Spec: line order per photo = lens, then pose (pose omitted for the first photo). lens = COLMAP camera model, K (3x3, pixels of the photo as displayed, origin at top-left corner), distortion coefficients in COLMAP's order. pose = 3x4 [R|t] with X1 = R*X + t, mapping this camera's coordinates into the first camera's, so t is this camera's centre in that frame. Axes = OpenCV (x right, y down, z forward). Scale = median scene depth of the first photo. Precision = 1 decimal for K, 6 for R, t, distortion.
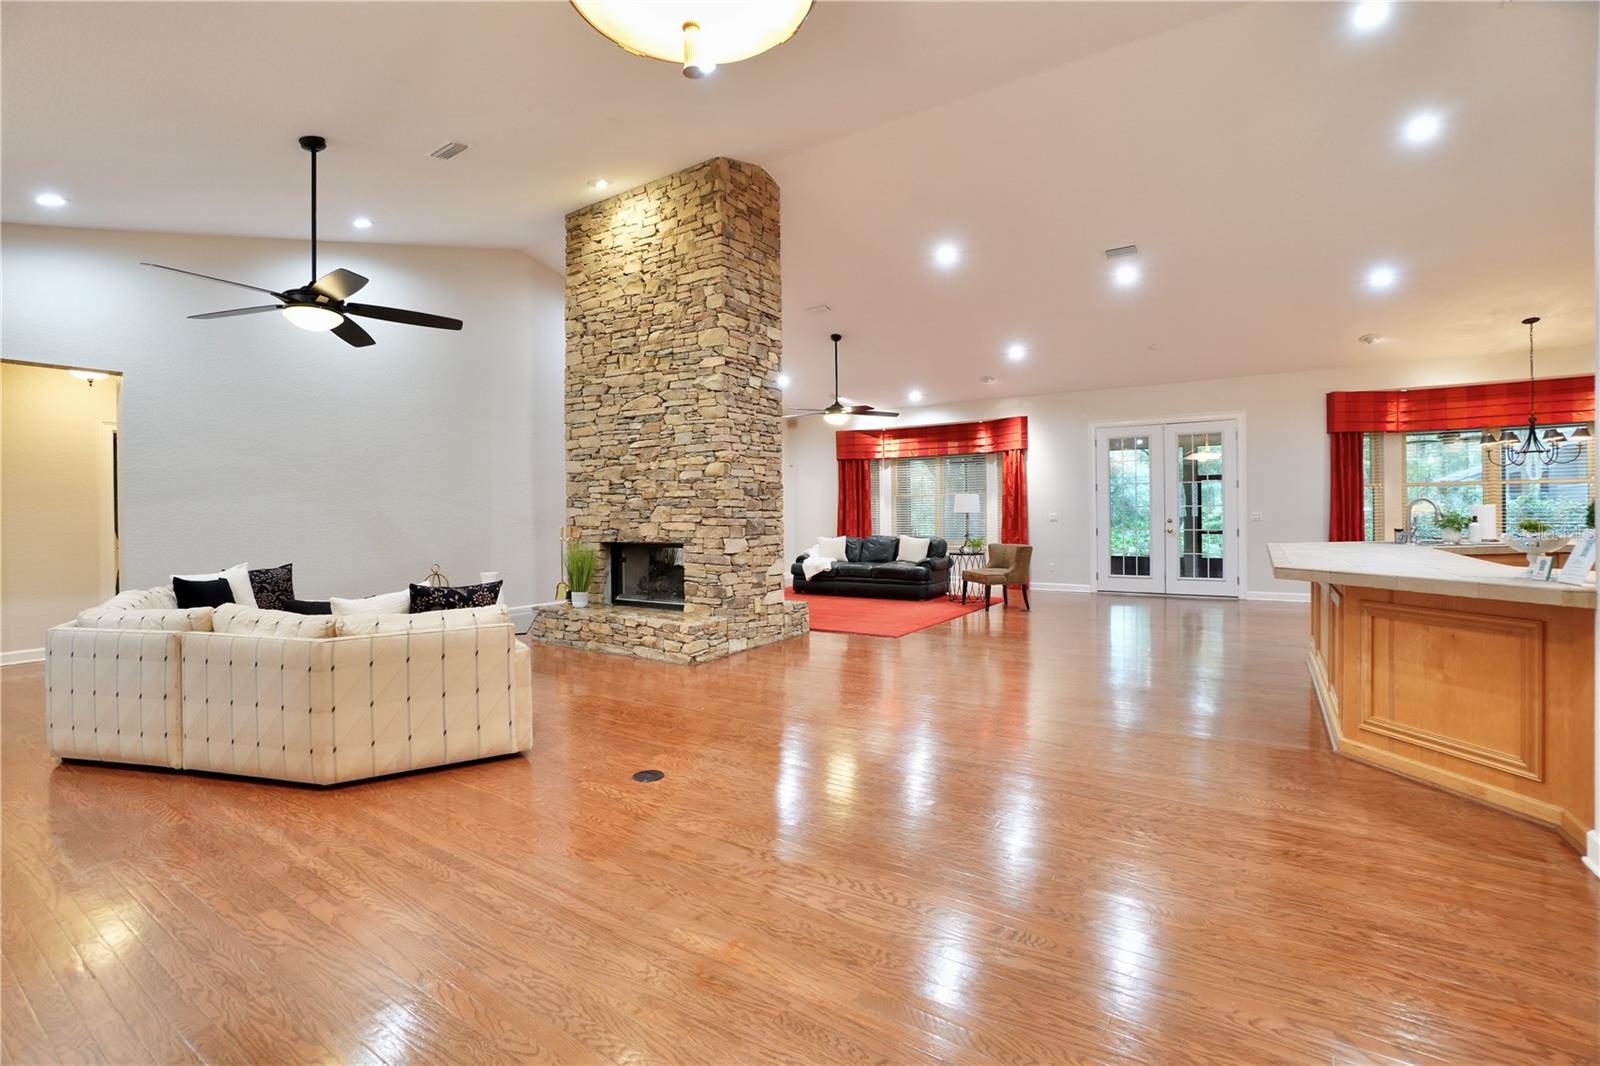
lens RADIAL K [[713.1, 0, 790.2], [0, 713.1, 515.9], [0, 0, 1]] dist [-0.067861, 0.024278]
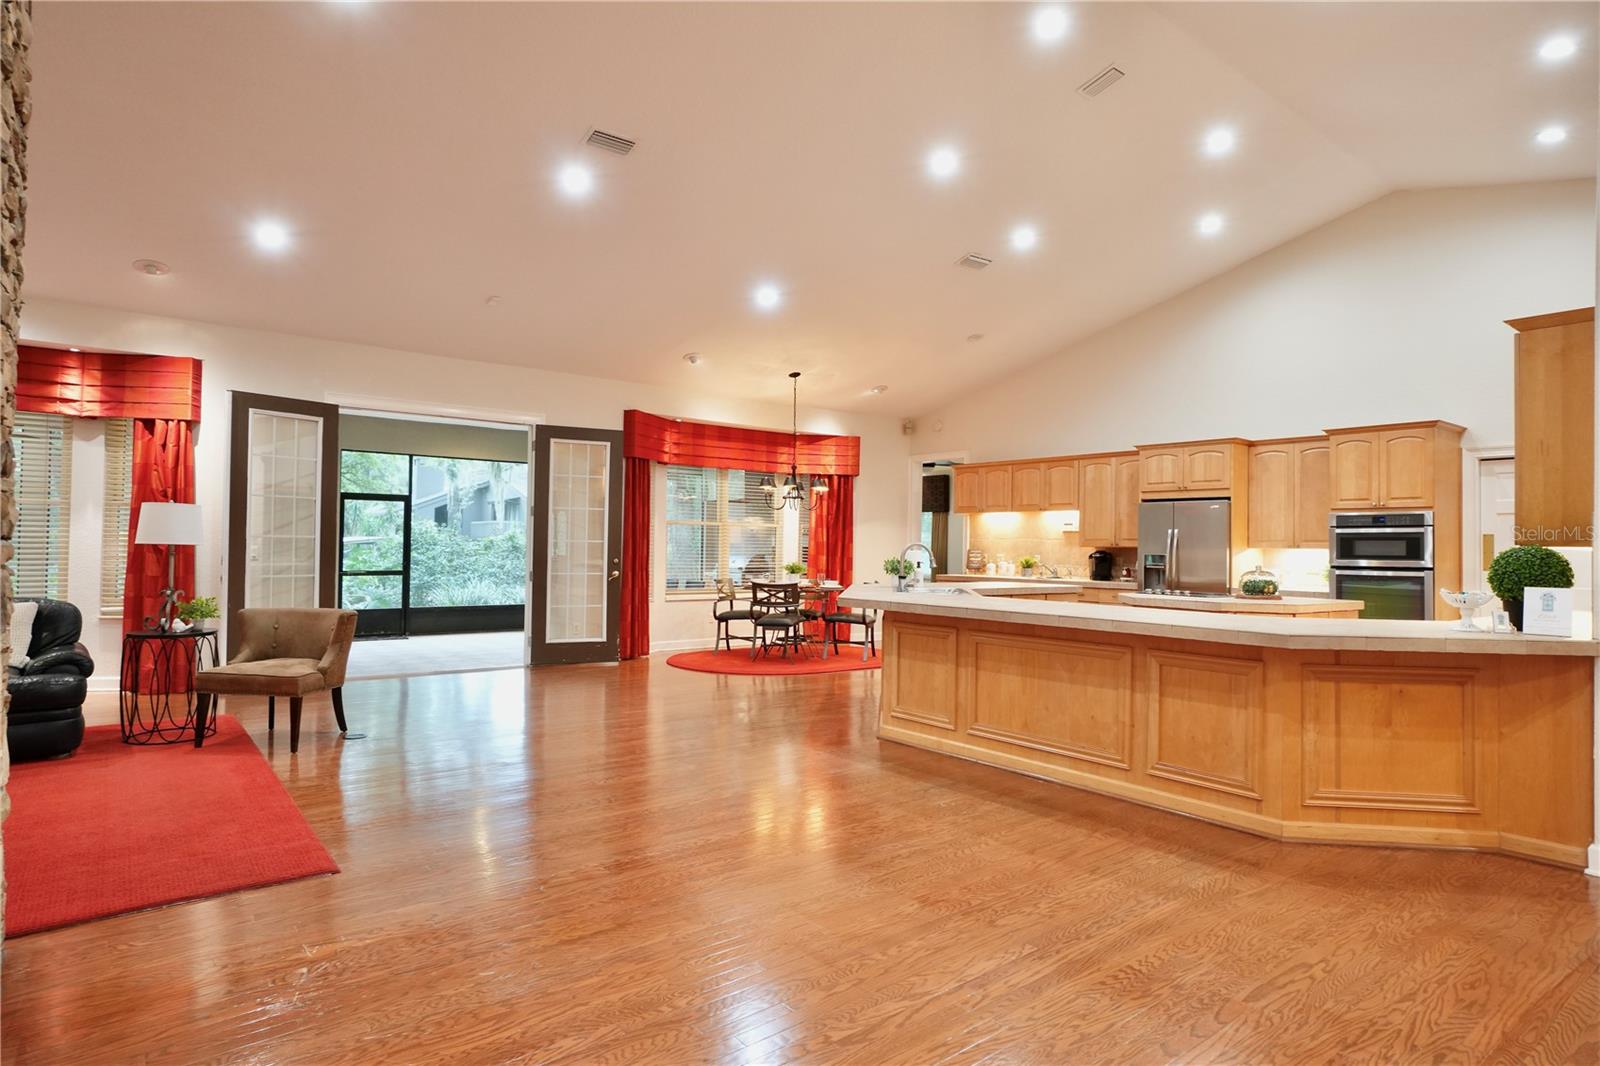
lens RADIAL K [[888.4, 0, 789.1], [0, 888.4, 530.7], [0, 0, 1]] dist [-0.031043, 0.024411]
pose [[0.307972, 0.030845, 0.950895, -0.249371], [-0.015954, 0.999501, -0.027254, -0.006001], [-0.951262, -0.006777, 0.308311, 0.643987]]
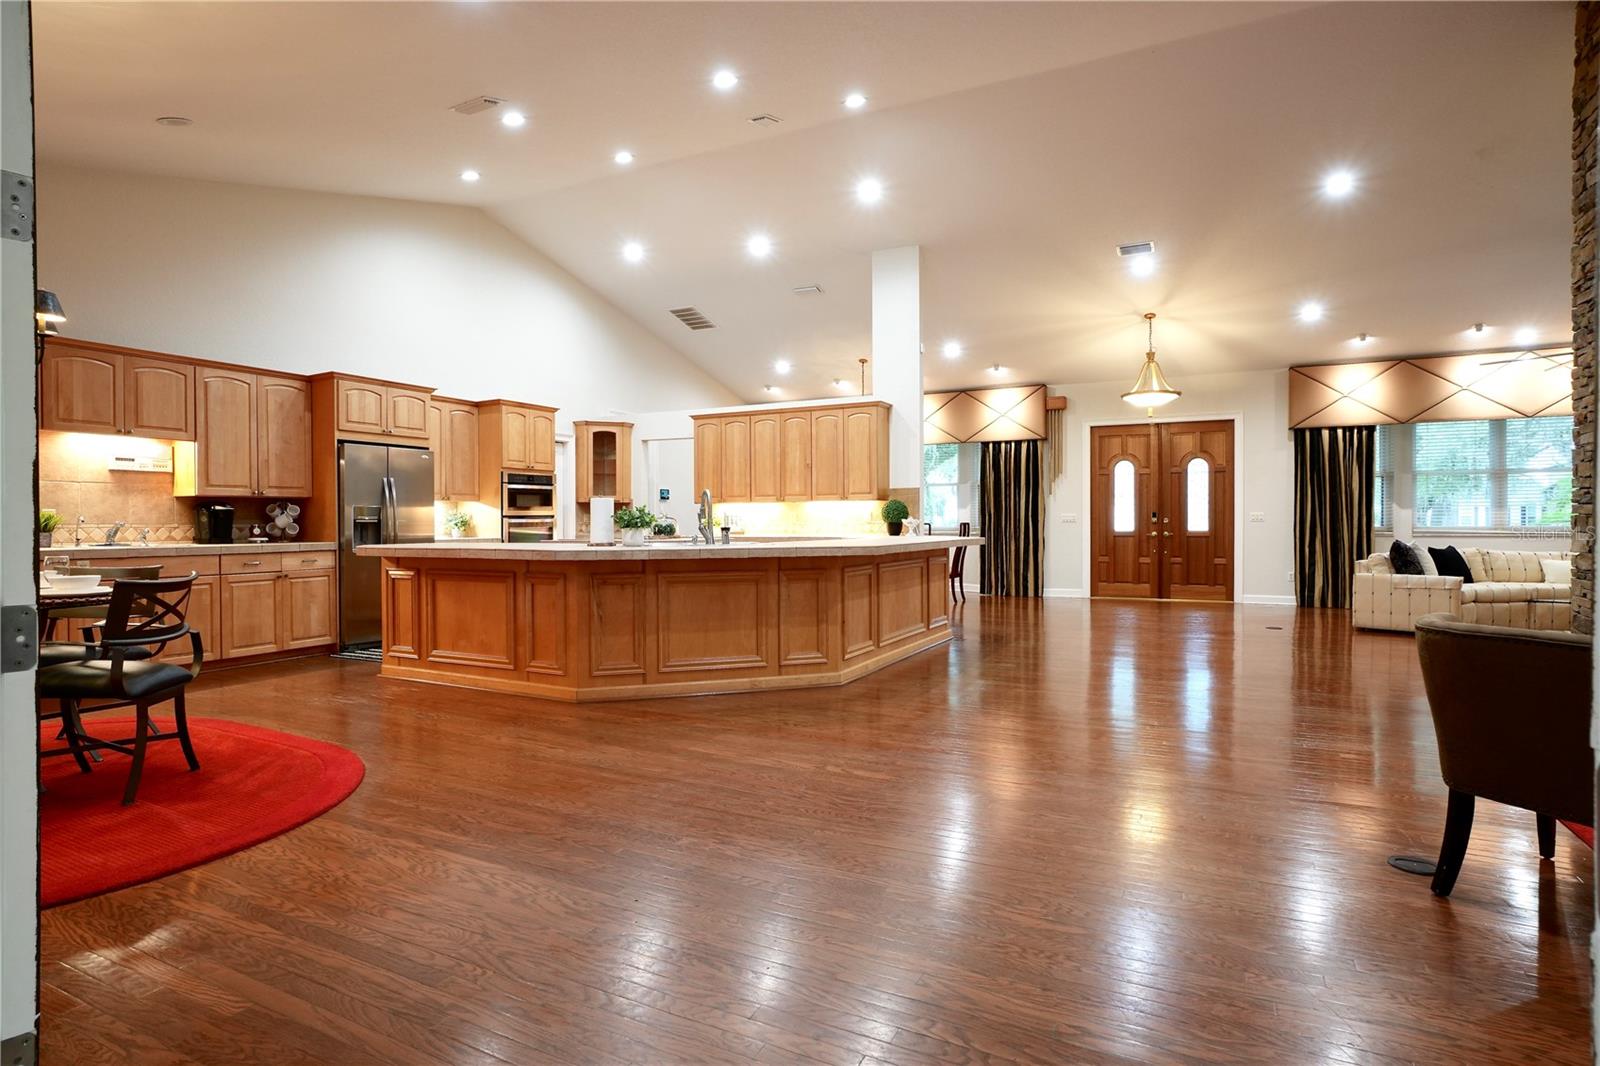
lens RADIAL K [[840.5, 0, 790.7], [0, 840.5, 529.7], [0, 0, 1]] dist [-0.042505, 0.026695]
pose [[-0.993080, 0.014805, -0.116503, 0.773099], [0.013442, 0.999832, 0.012475, 0.008564], [0.116668, 0.010823, -0.993112, 1.654205]]
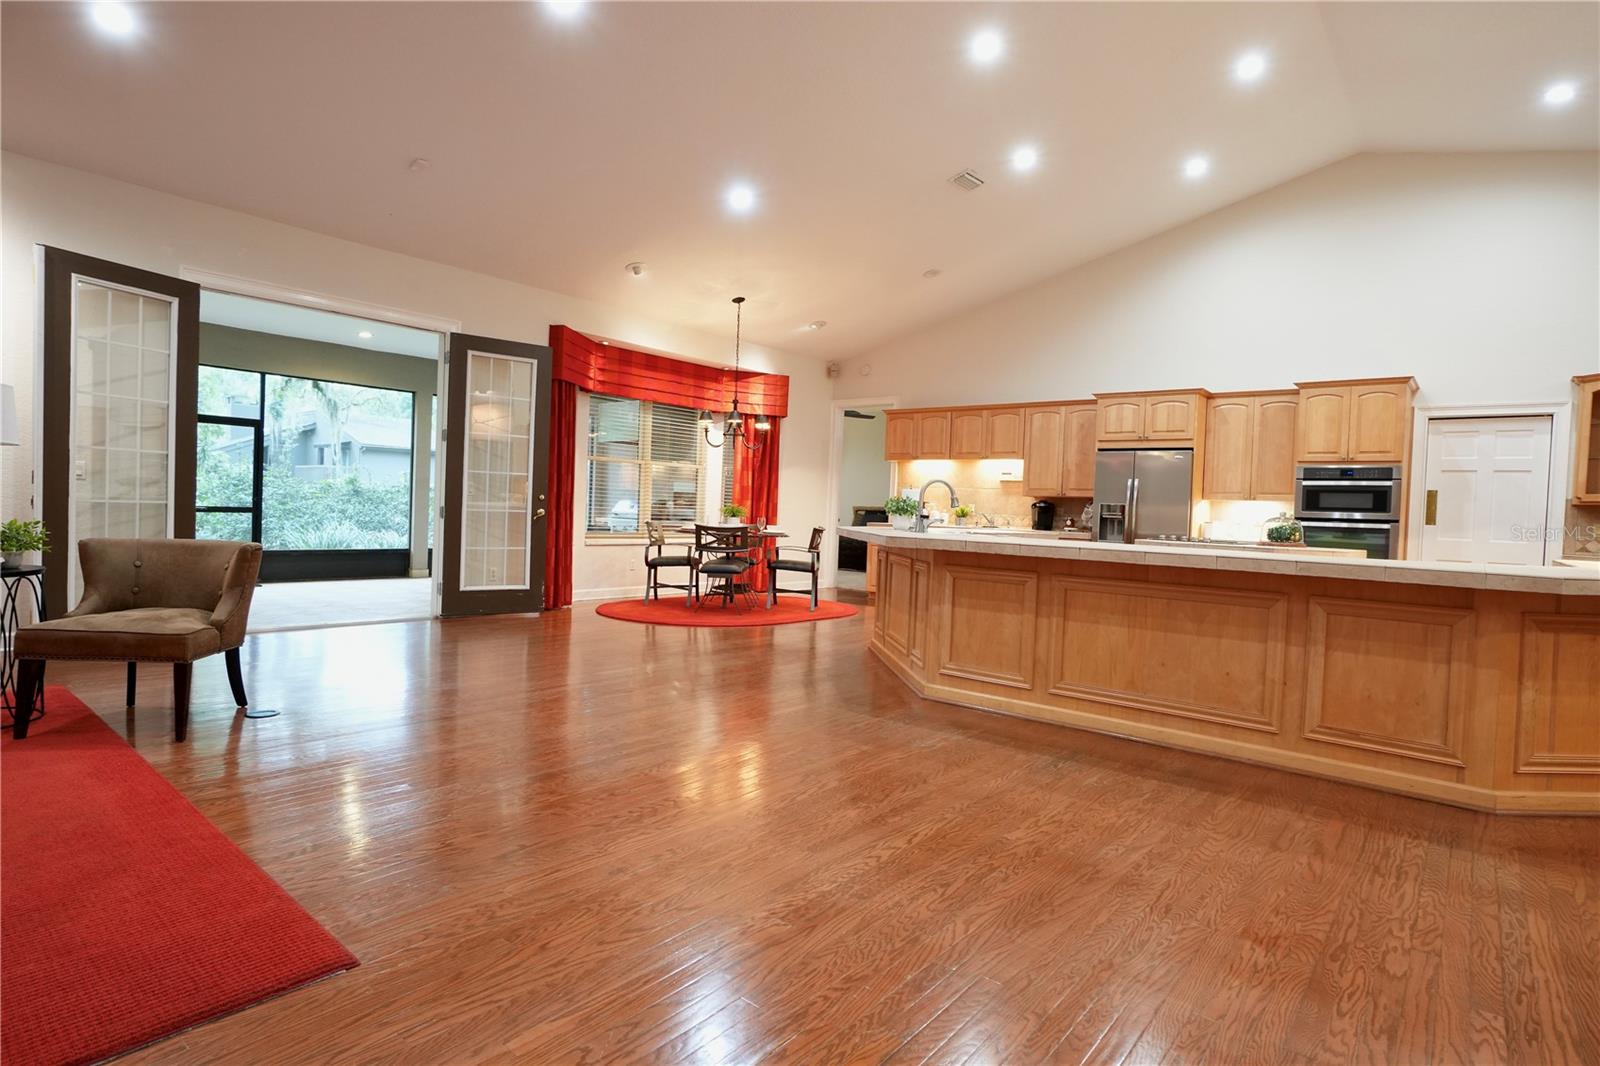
lens RADIAL K [[840.5, 0, 790.7], [0, 840.5, 529.7], [0, 0, 1]] dist [-0.042505, 0.026695]
pose [[0.109684, -0.011171, 0.993904, -0.106396], [-0.037961, 0.999160, 0.015419, 0.022005], [-0.993241, -0.039421, 0.109168, 0.870016]]
